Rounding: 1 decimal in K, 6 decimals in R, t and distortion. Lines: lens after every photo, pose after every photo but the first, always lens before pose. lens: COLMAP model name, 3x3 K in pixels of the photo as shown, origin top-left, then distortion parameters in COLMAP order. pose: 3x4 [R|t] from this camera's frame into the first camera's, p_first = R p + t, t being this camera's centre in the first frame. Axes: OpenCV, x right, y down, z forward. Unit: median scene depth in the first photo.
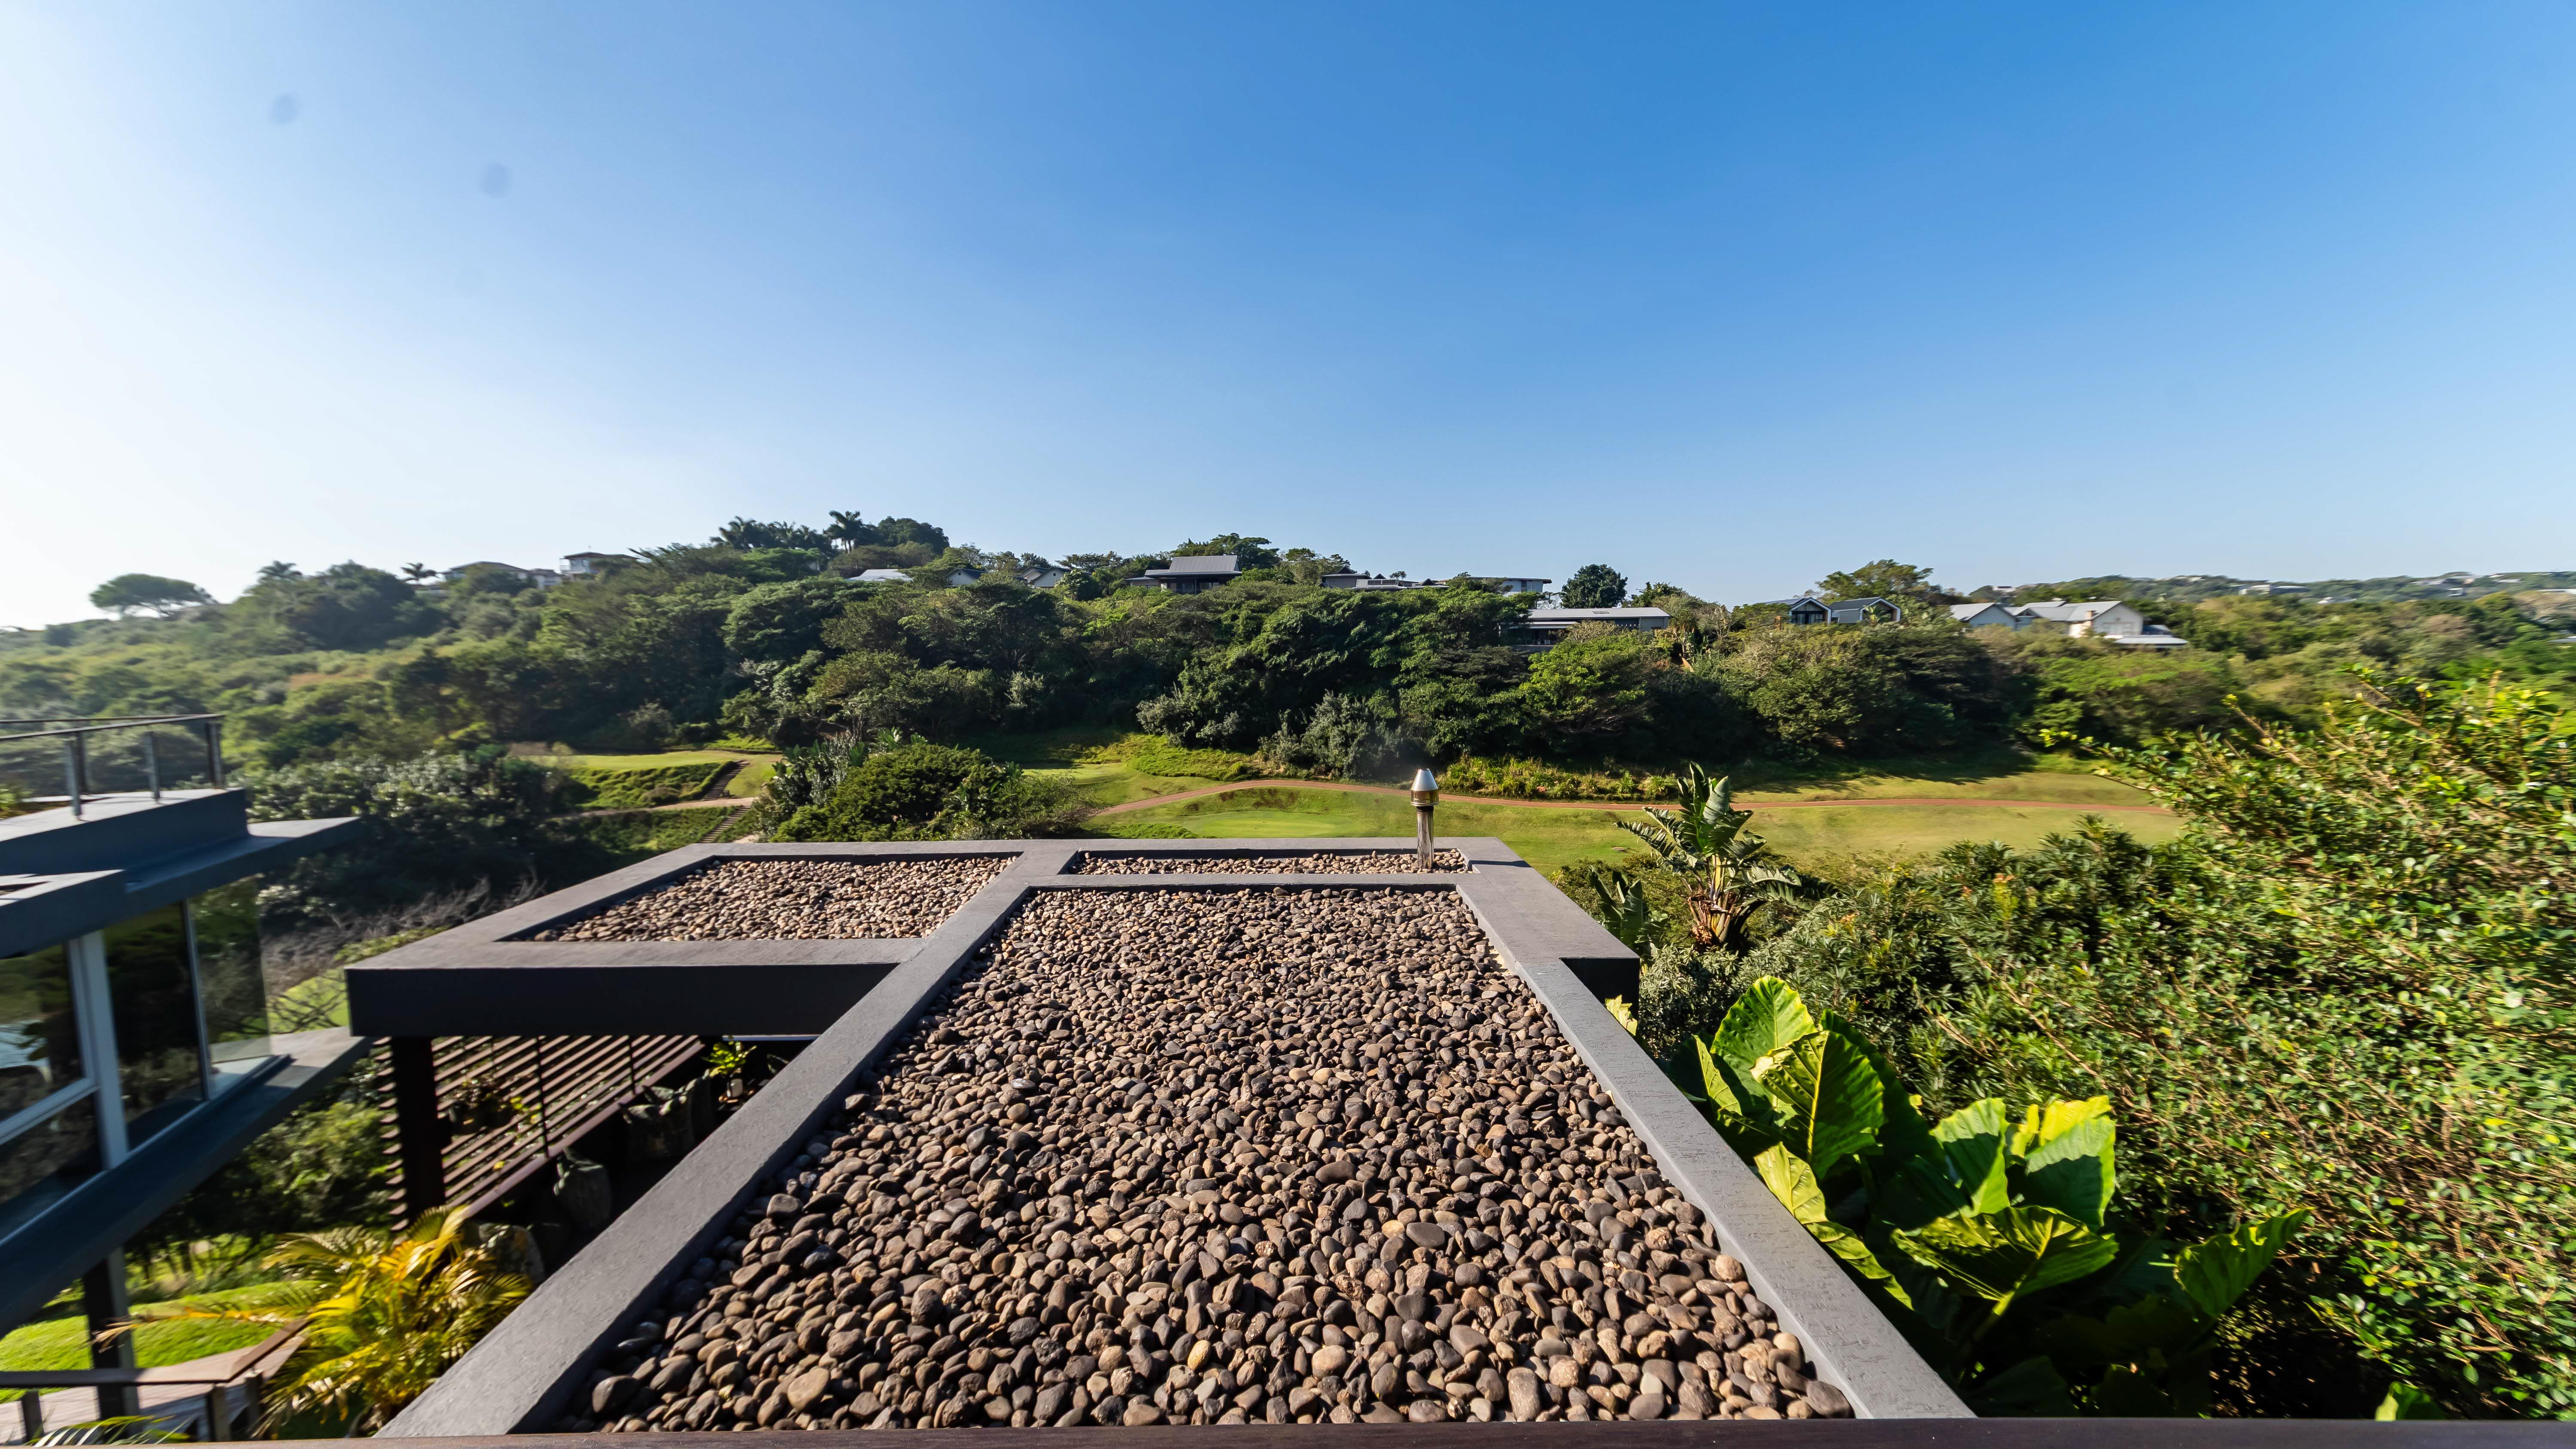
lens RADIAL K [[923.3, 0, 1268.9], [0, 923.3, 726.6], [0, 0, 1]] dist [-0.000828, 0.003049]
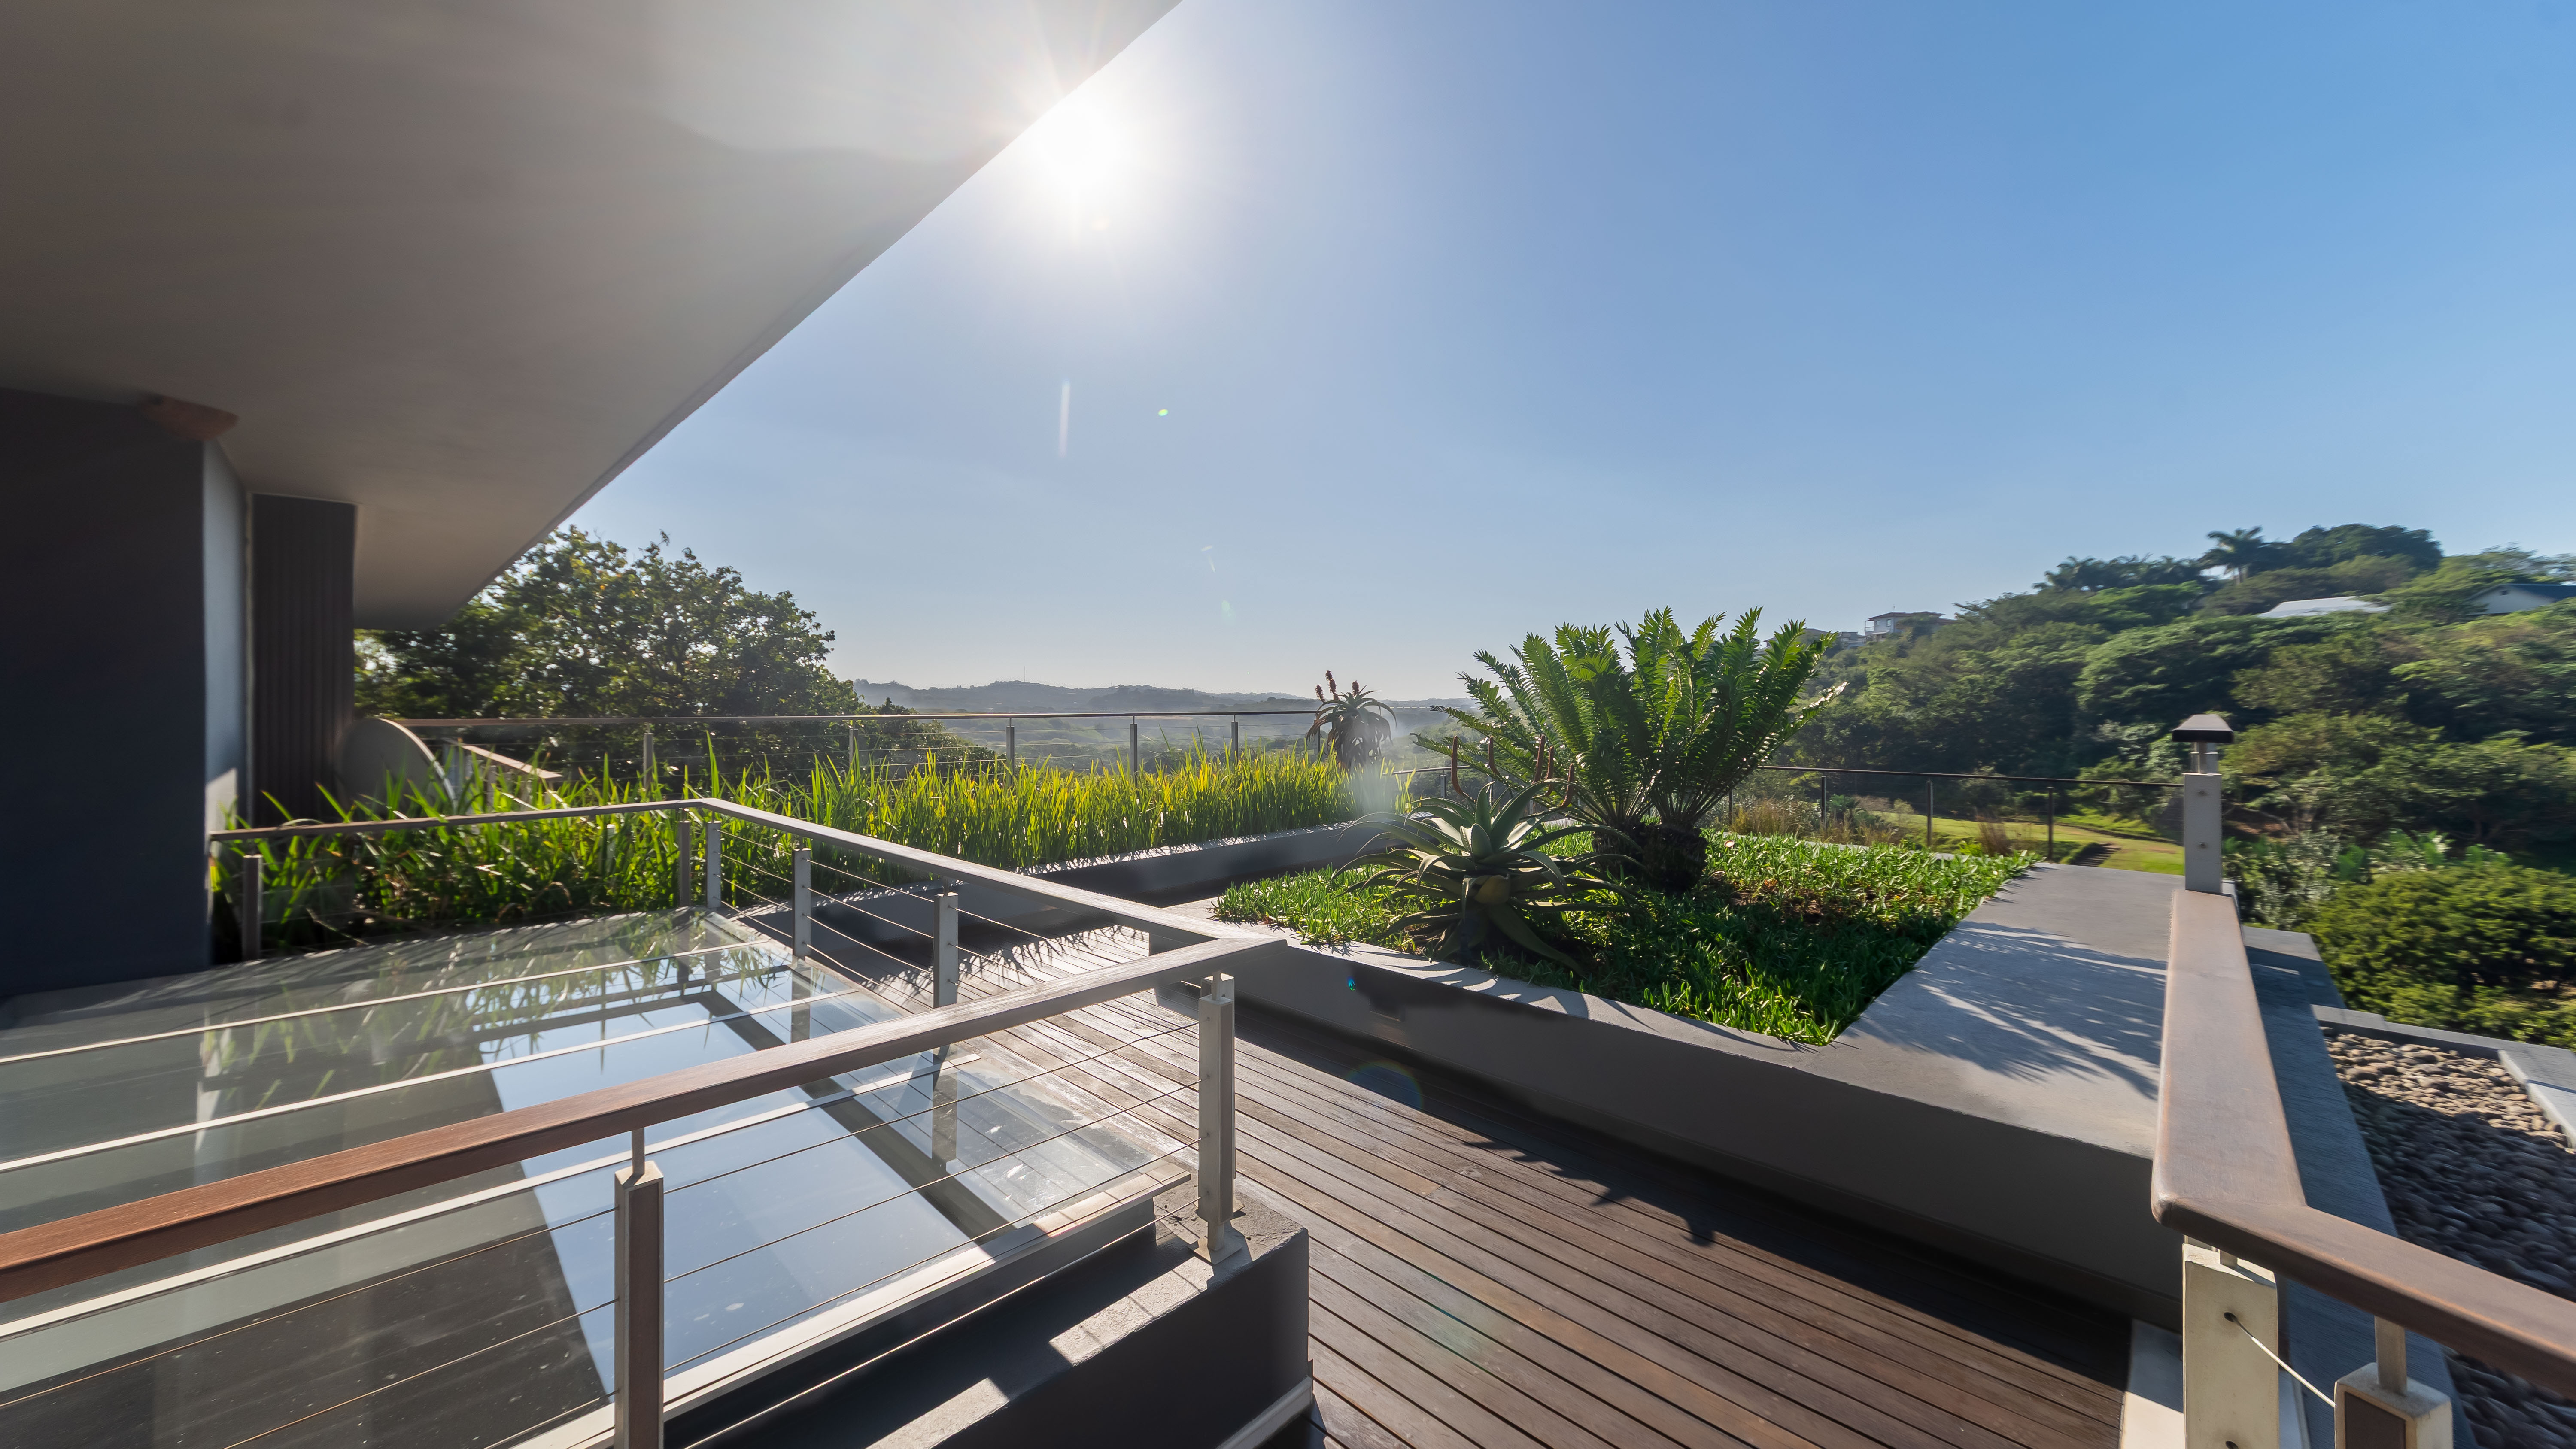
lens RADIAL K [[922.7, 0, 1268.2], [0, 922.7, 704.3], [0, 0, 1]] dist [-0.000648, 0.002374]
pose [[0.367502, 0.006814, -0.929998, -0.074484], [-0.087265, 0.995814, -0.027188, 0.000859], [0.925920, 0.091148, 0.366558, -0.006936]]
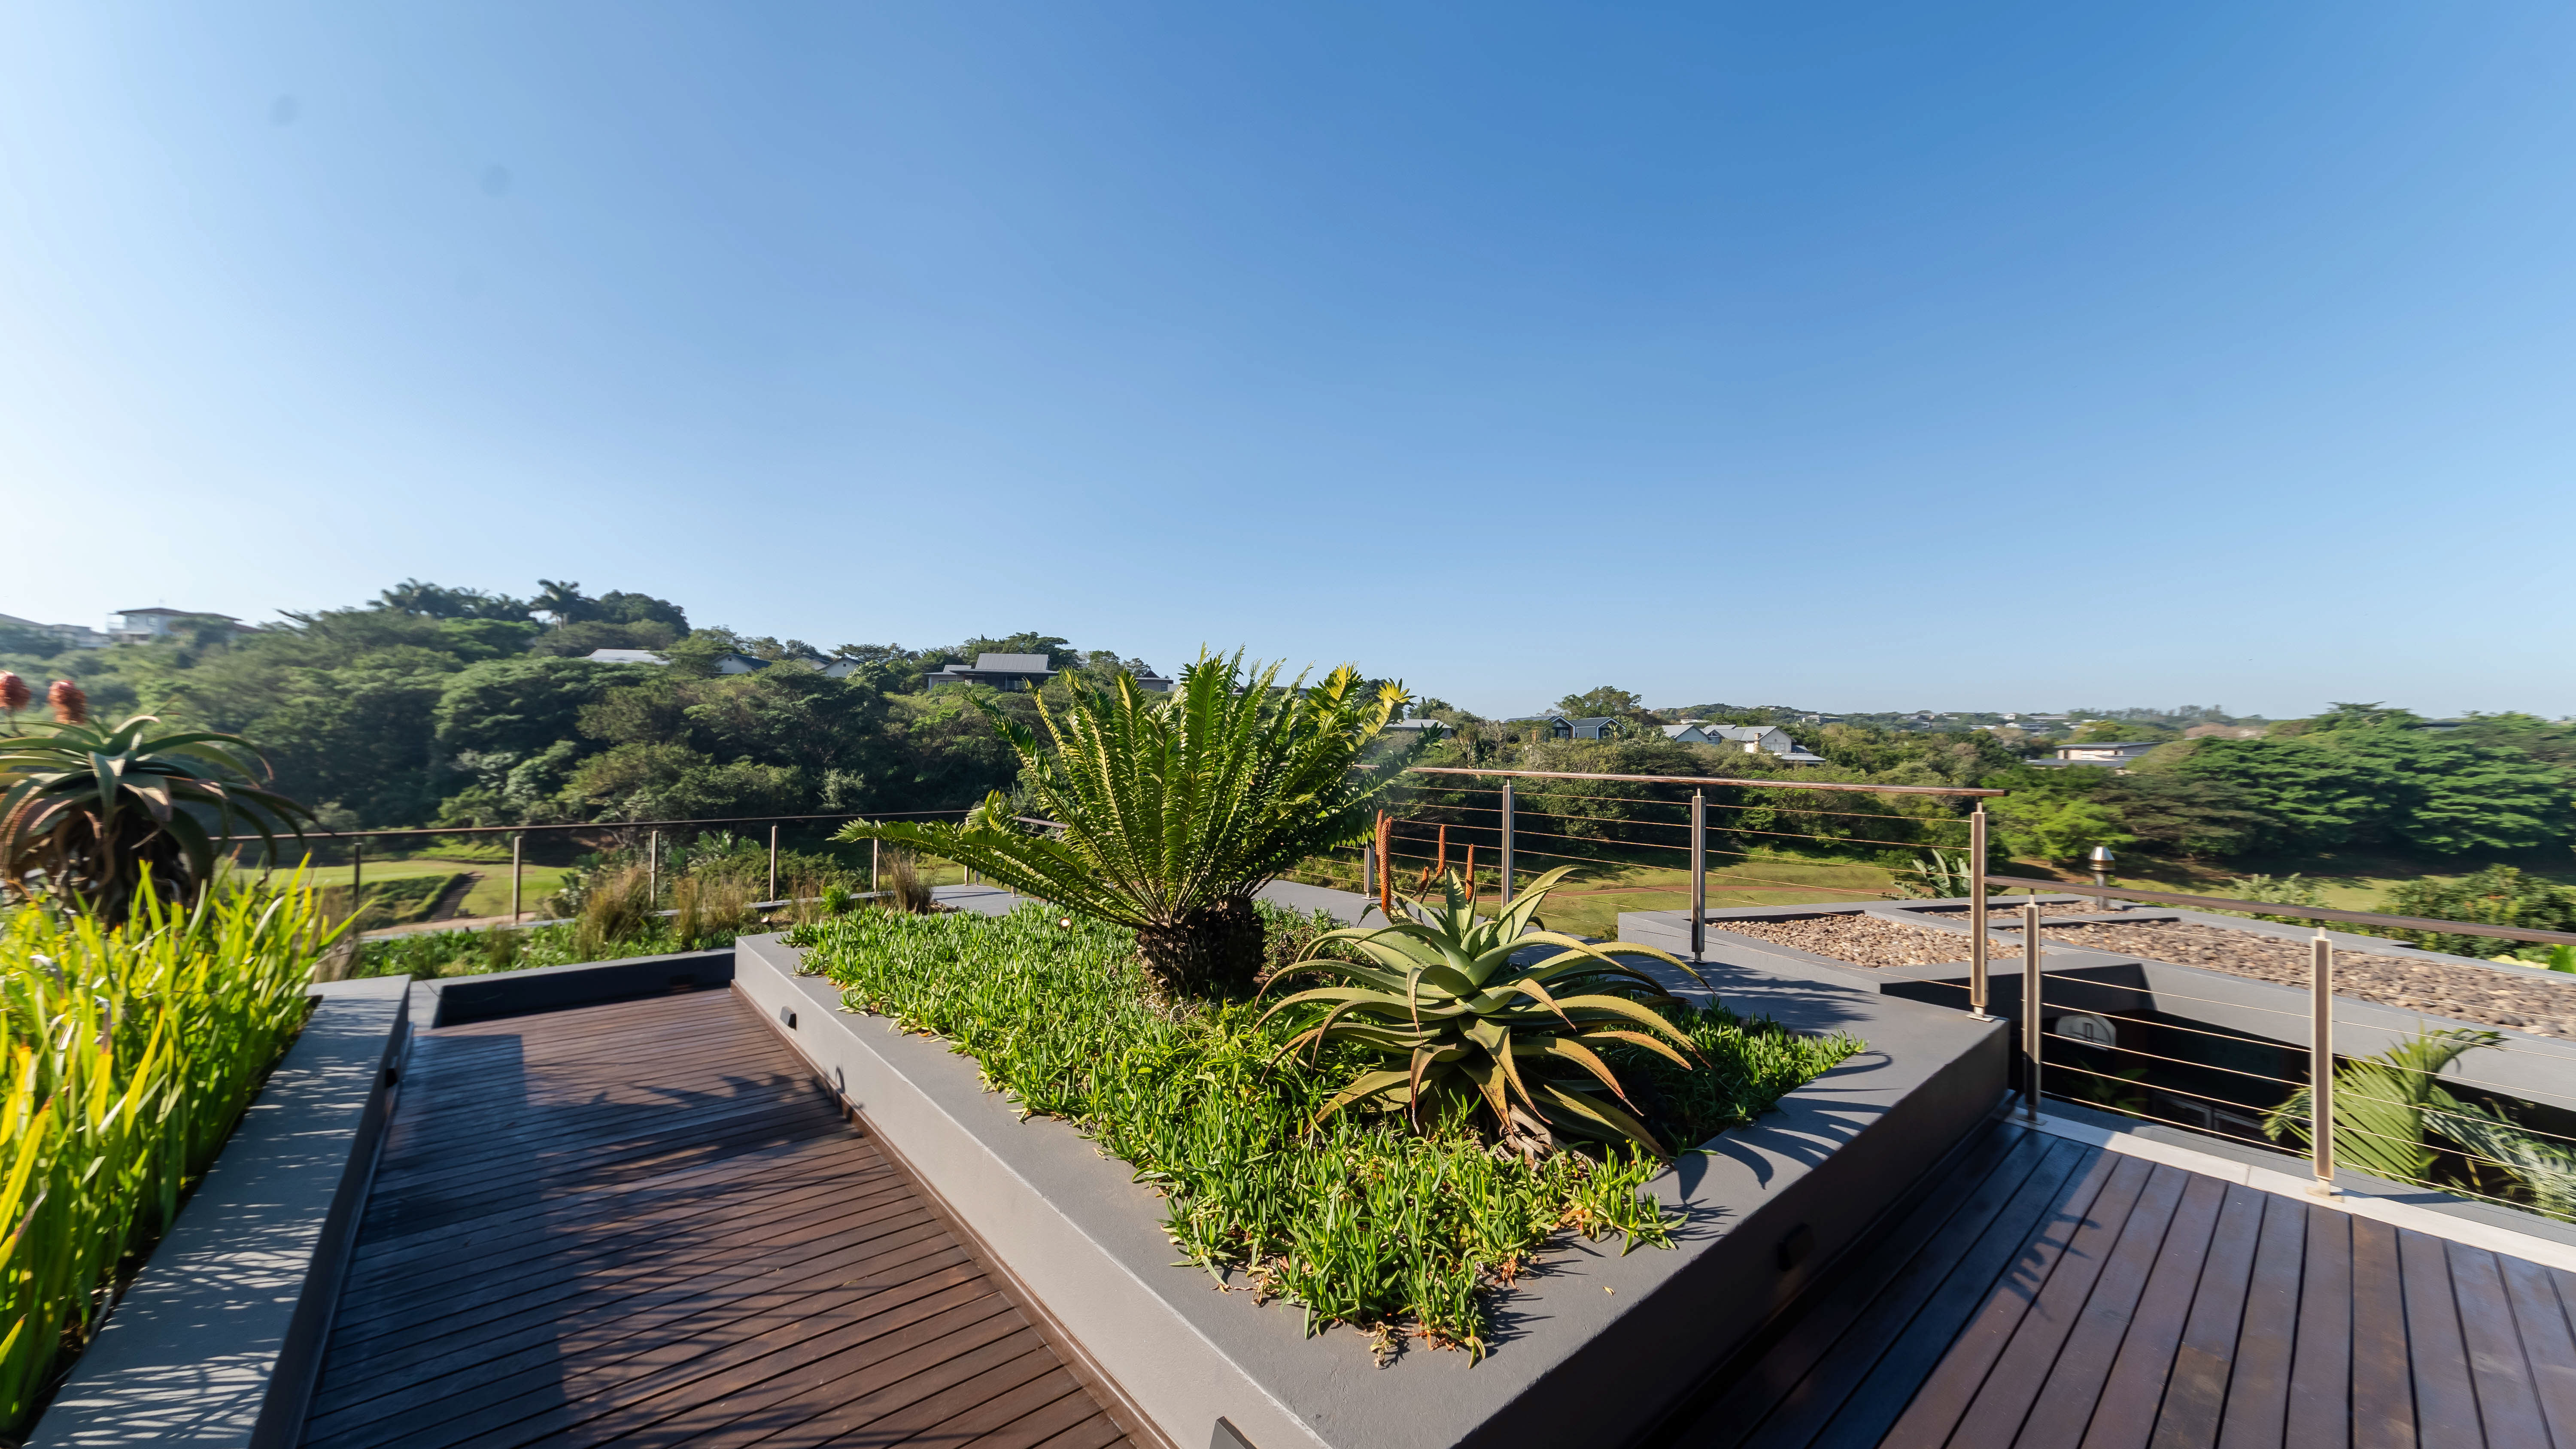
lens RADIAL K [[923.3, 0, 1268.9], [0, 923.3, 726.6], [0, 0, 1]] dist [-0.000828, 0.003049]
pose [[0.957041, 0.027322, 0.288662, -0.121502], [0.004535, 0.994019, -0.109117, 0.000674], [-0.289917, 0.105739, 0.951193, -0.007025]]
